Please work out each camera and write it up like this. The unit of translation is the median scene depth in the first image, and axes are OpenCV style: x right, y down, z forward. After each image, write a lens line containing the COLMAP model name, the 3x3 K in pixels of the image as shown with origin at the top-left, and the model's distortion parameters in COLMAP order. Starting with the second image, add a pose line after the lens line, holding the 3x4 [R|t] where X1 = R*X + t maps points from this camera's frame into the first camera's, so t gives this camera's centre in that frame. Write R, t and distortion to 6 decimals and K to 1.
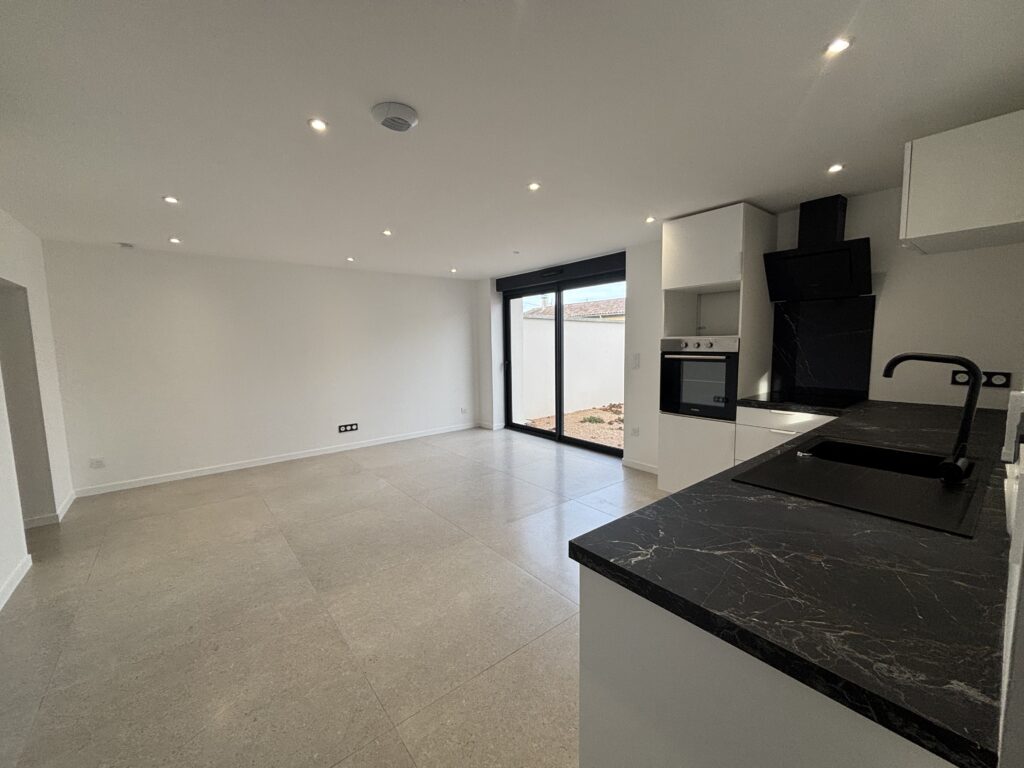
lens RADIAL K [[413.0, 0, 512.9], [0, 413.0, 383.5], [0, 0, 1]] dist [0.003882, -0.000660]
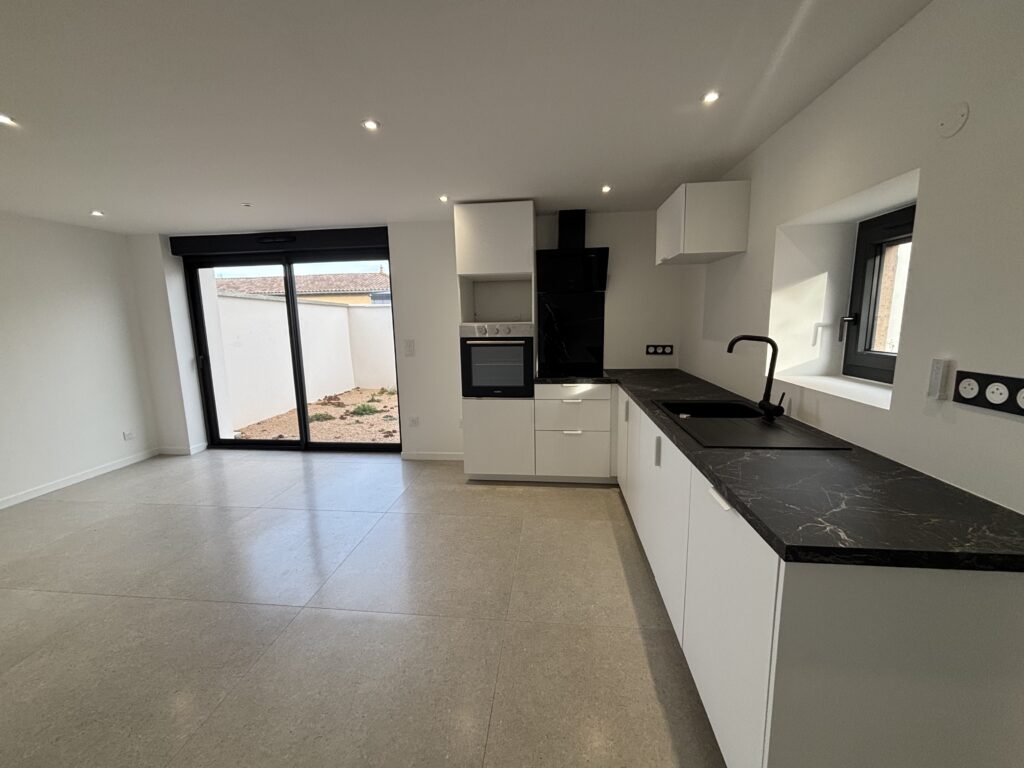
lens RADIAL K [[413.0, 0, 511.8], [0, 413.0, 384.1], [0, 0, 1]] dist [0.003882, -0.000660]
pose [[0.709991, -0.106472, 0.696115, -0.235953], [0.078253, 0.994311, 0.072269, -0.026403], [-0.699849, 0.003163, 0.714283, 0.192126]]
